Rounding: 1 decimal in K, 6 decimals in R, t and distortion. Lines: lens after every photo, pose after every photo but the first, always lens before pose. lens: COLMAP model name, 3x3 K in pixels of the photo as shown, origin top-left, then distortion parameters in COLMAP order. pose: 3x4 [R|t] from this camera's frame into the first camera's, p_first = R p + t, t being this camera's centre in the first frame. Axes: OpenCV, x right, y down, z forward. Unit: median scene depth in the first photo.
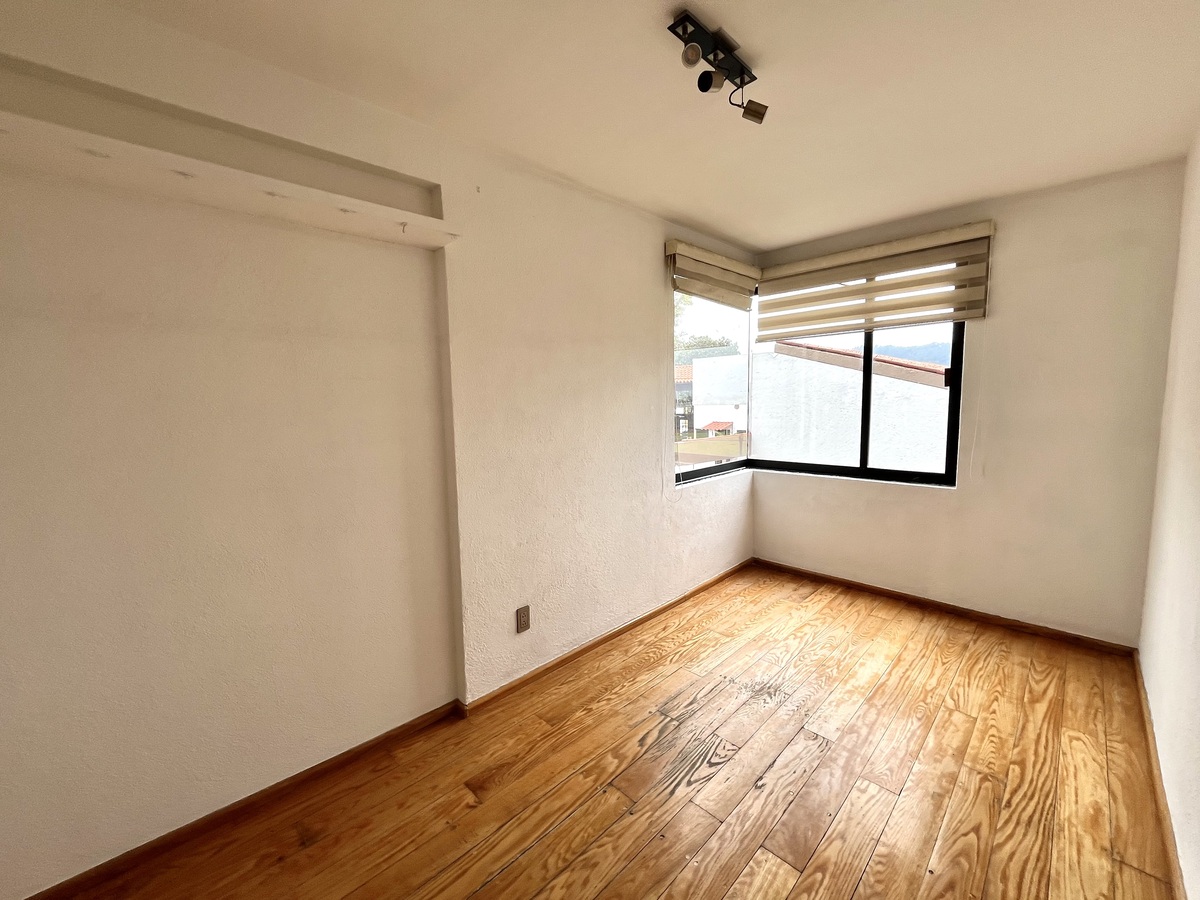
lens RADIAL K [[487.7, 0, 598.1], [0, 487.7, 445.0], [0, 0, 1]] dist [-0.006609, -0.000398]
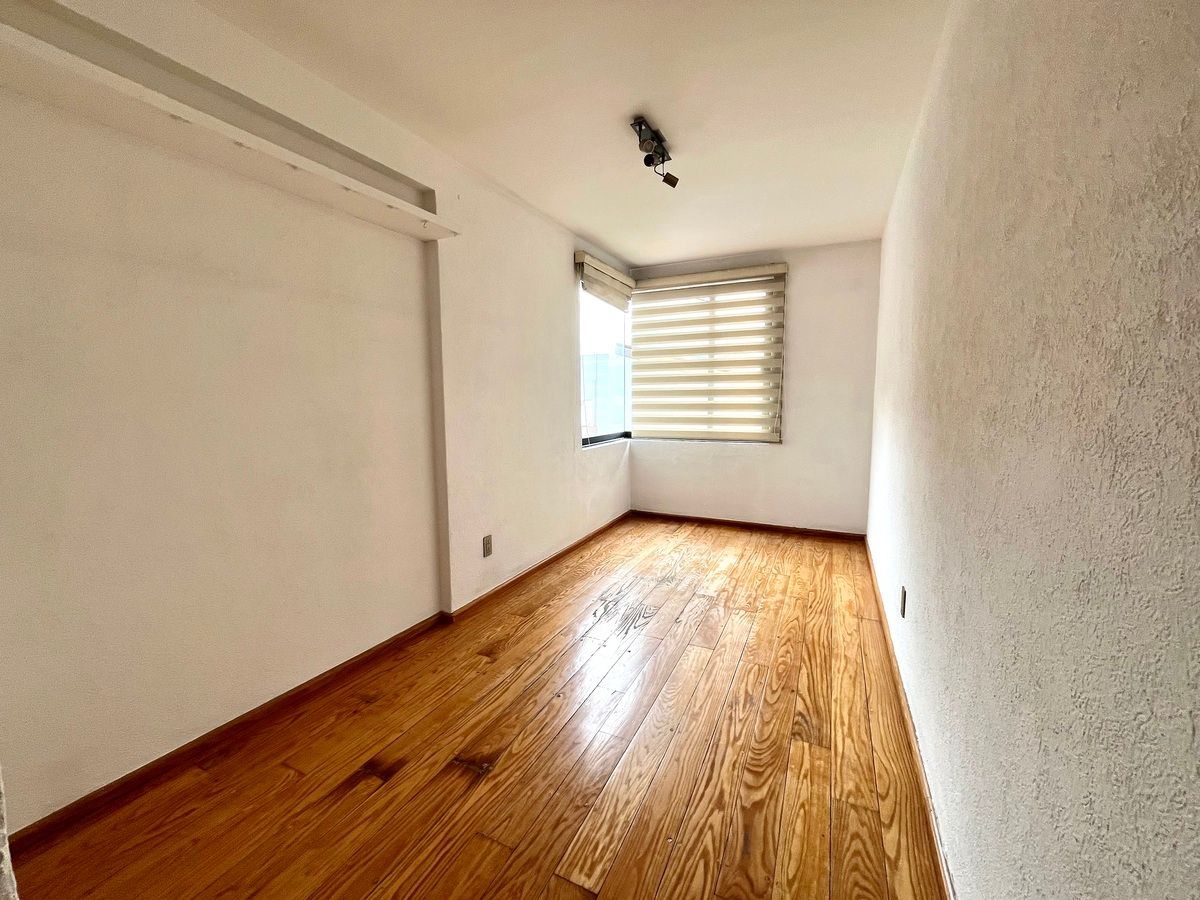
lens RADIAL K [[487.7, 0, 602.1], [0, 487.7, 444.6], [0, 0, 1]] dist [-0.006609, -0.000398]
pose [[0.940896, -0.016623, 0.338288, -0.333487], [0.017206, 0.999851, 0.001274, 0.116599], [-0.338259, 0.004622, 0.941042, -0.300257]]
